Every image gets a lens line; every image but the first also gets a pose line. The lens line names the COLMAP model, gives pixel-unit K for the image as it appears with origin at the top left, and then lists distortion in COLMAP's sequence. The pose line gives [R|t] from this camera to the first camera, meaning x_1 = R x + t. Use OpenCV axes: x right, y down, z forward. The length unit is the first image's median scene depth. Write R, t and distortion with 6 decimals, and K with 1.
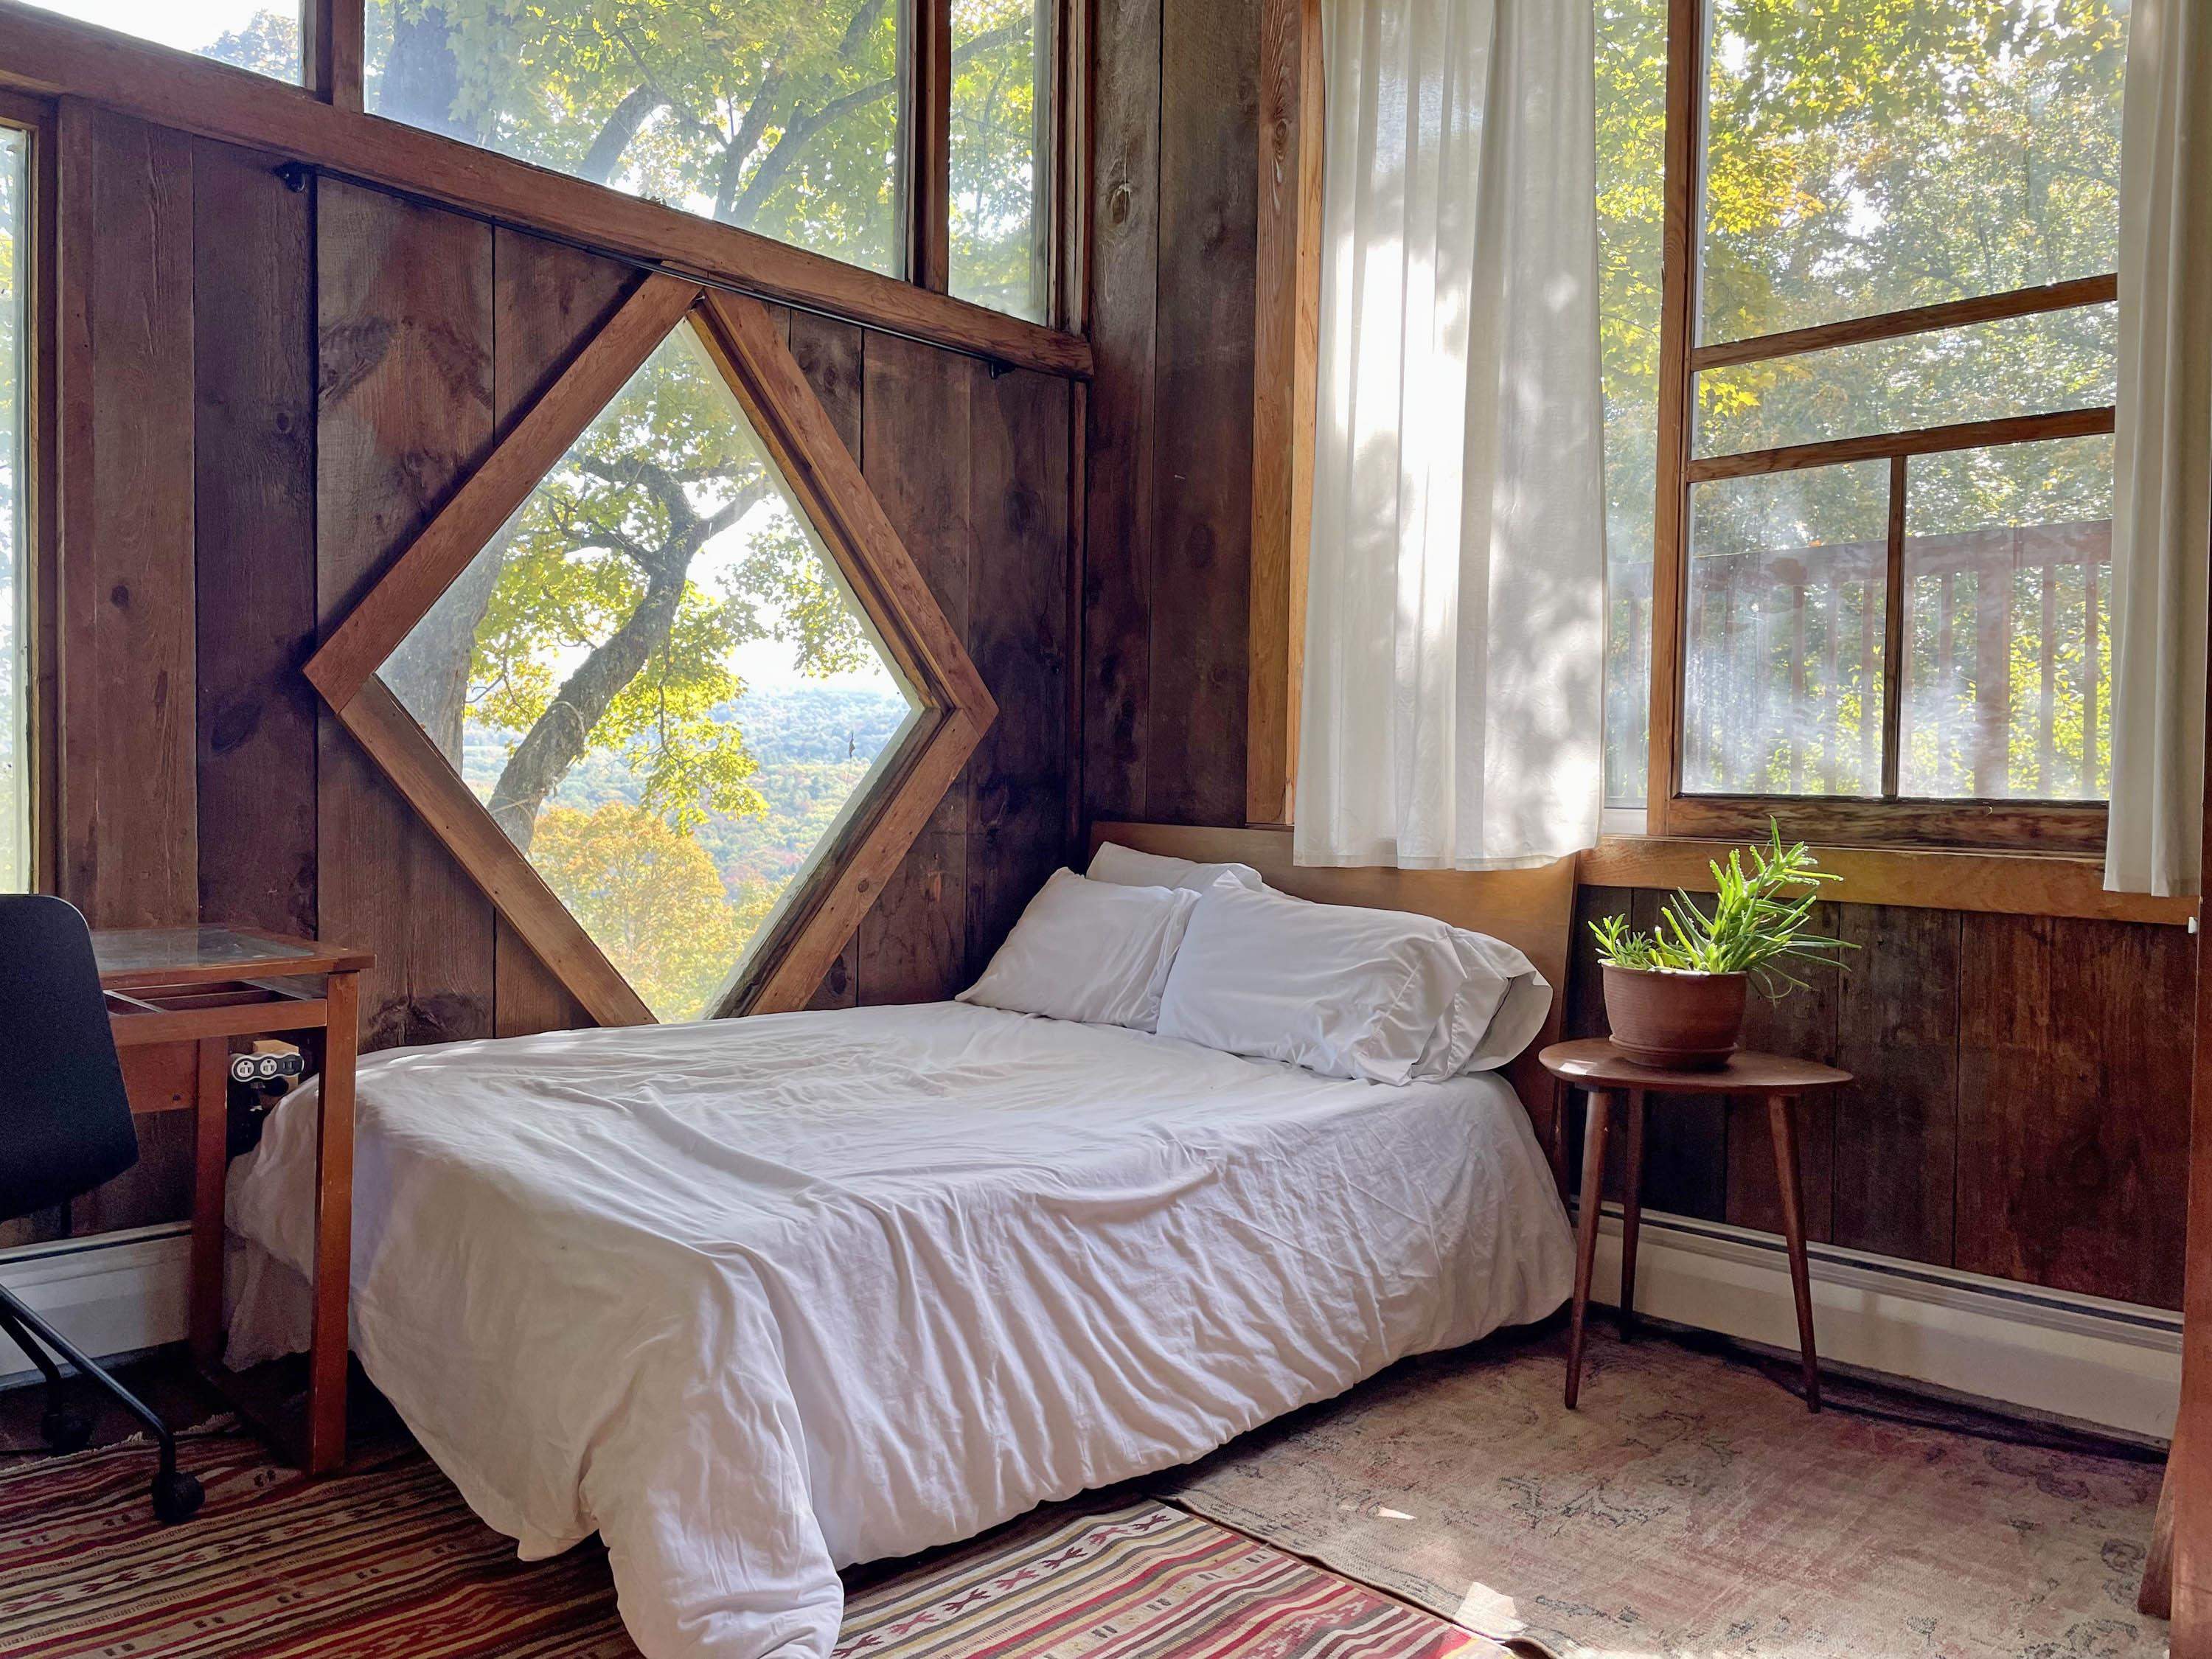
lens RADIAL K [[1664.2, 0, 1103.2], [0, 1664.2, 833.7], [0, 0, 1]] dist [0.087716, -0.115313]
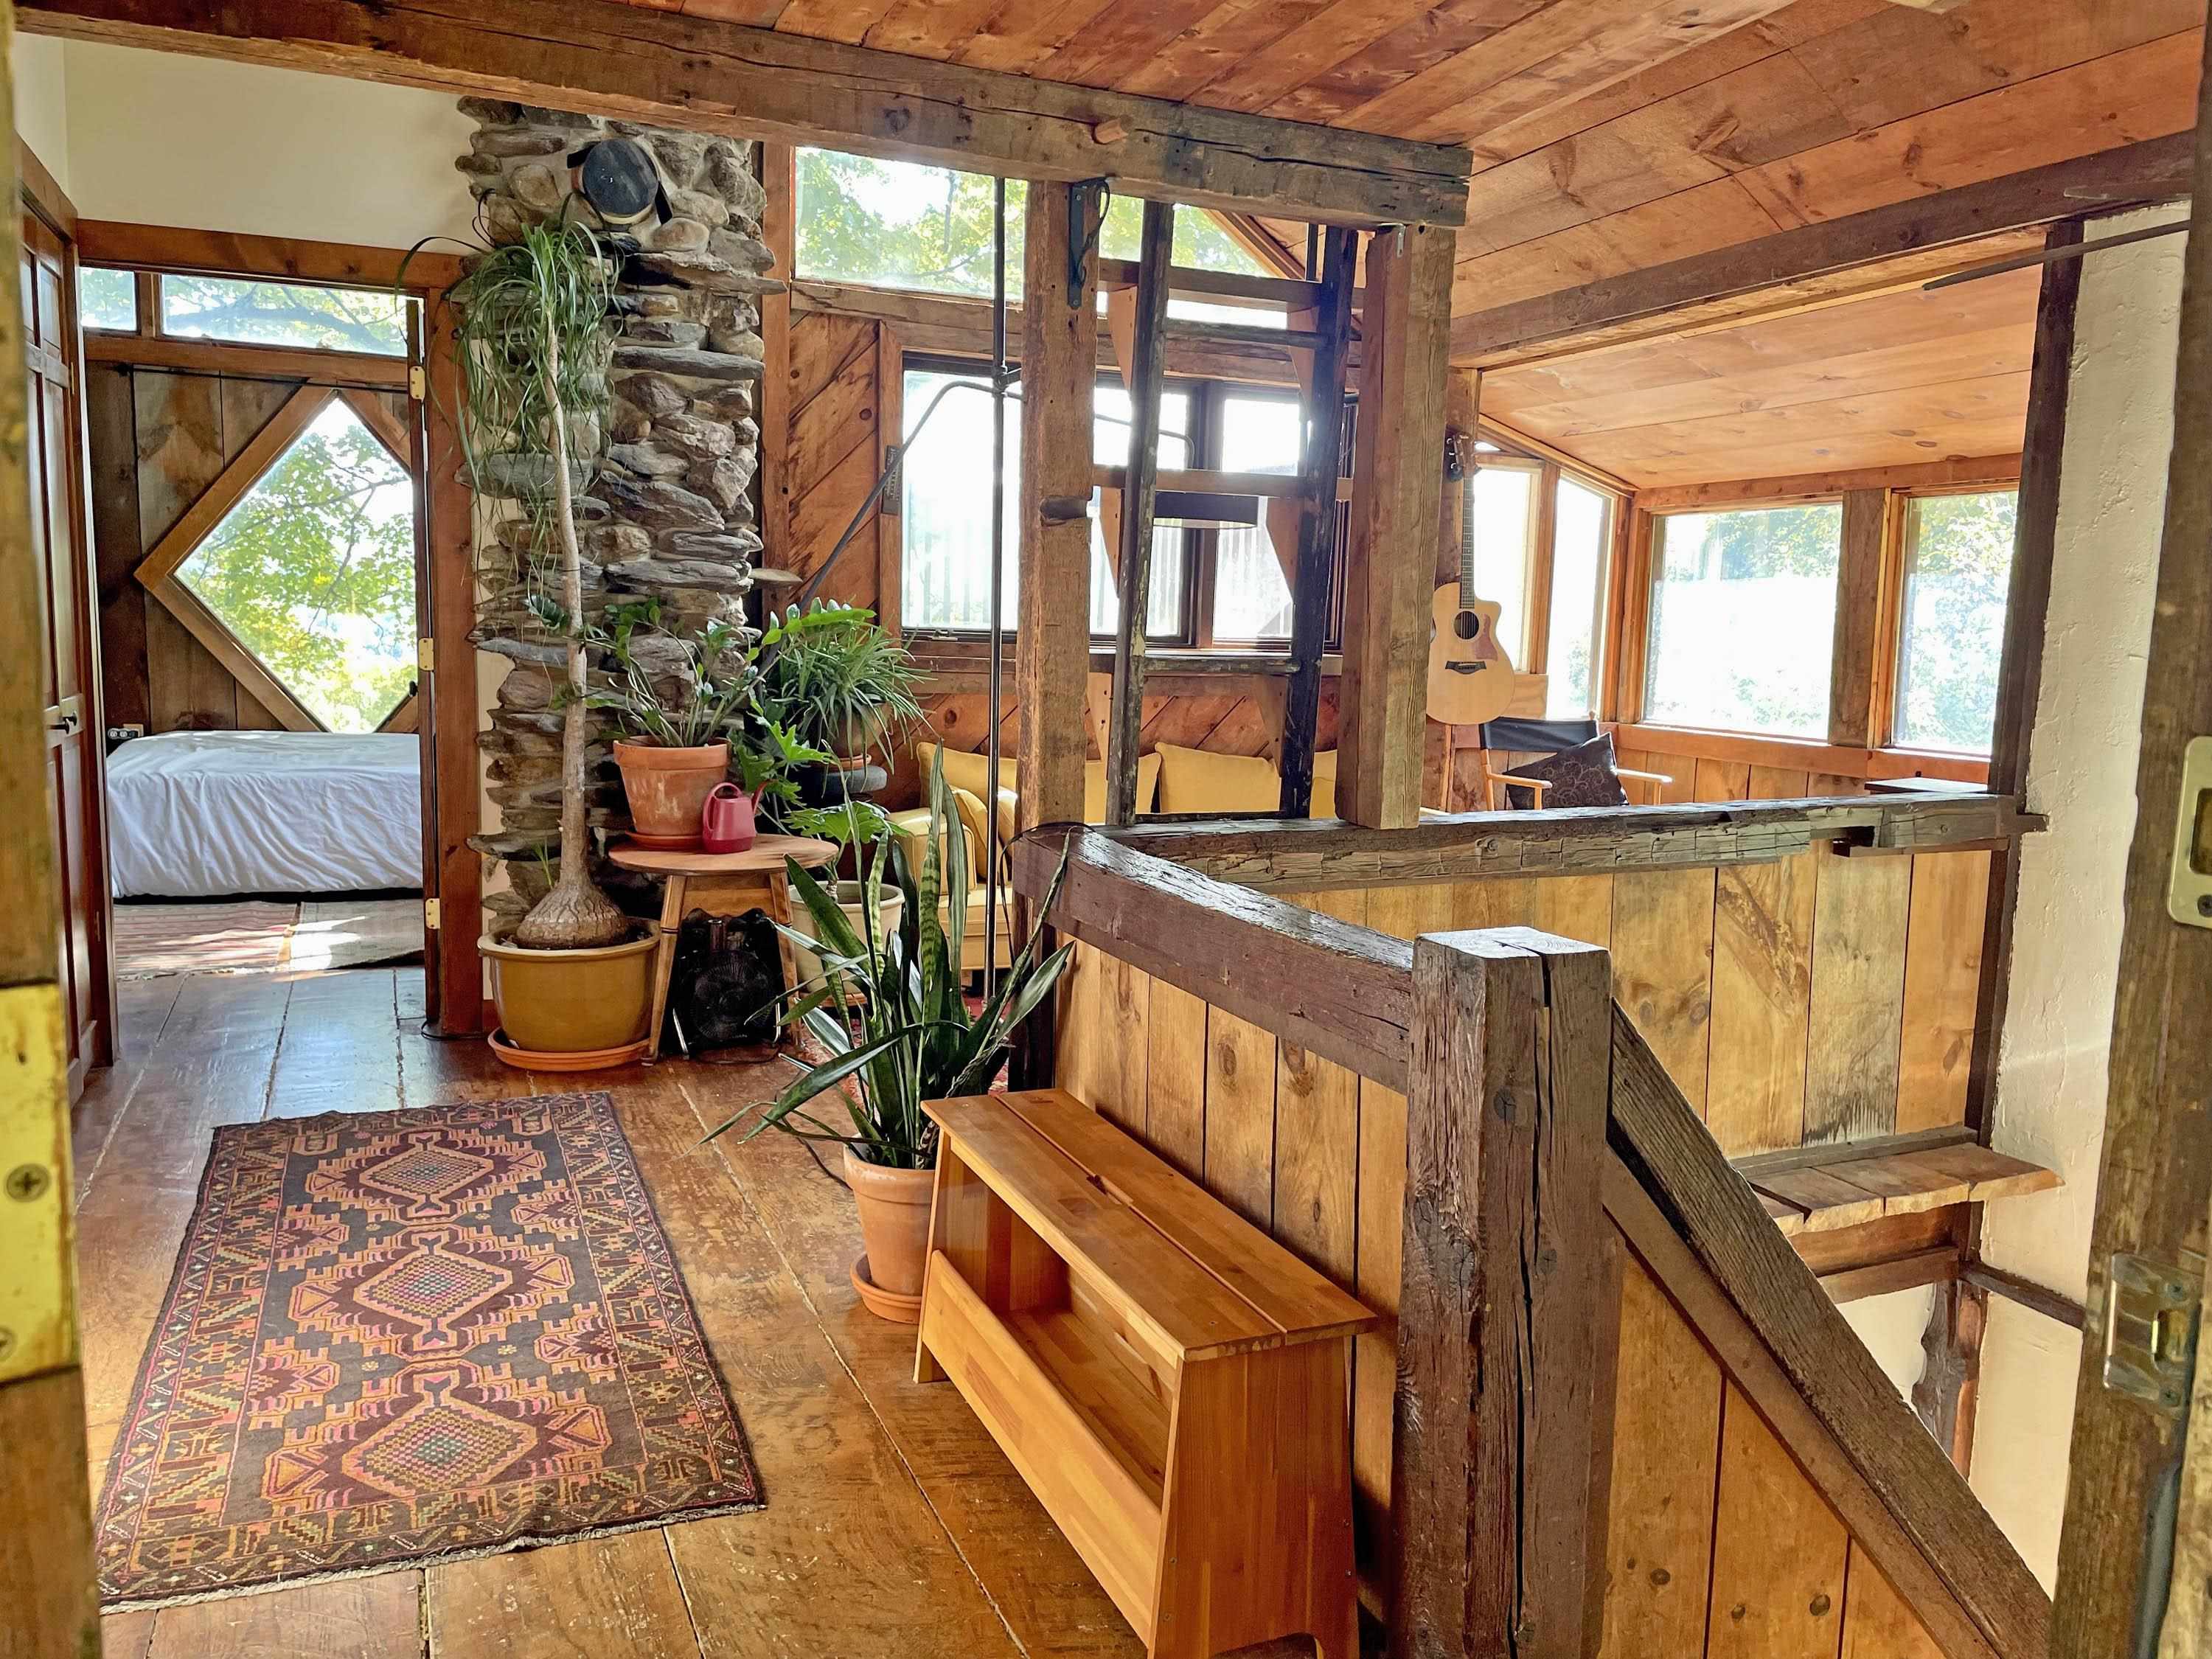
lens RADIAL K [[1664.2, 0, 1110.7], [0, 1664.2, 838.5], [0, 0, 1]] dist [0.087716, -0.115313]
pose [[0.923933, 0.064165, -0.377134, 1.770888], [-0.024387, 0.993707, 0.109322, -0.017989], [0.381775, -0.091809, 0.919684, -0.749534]]
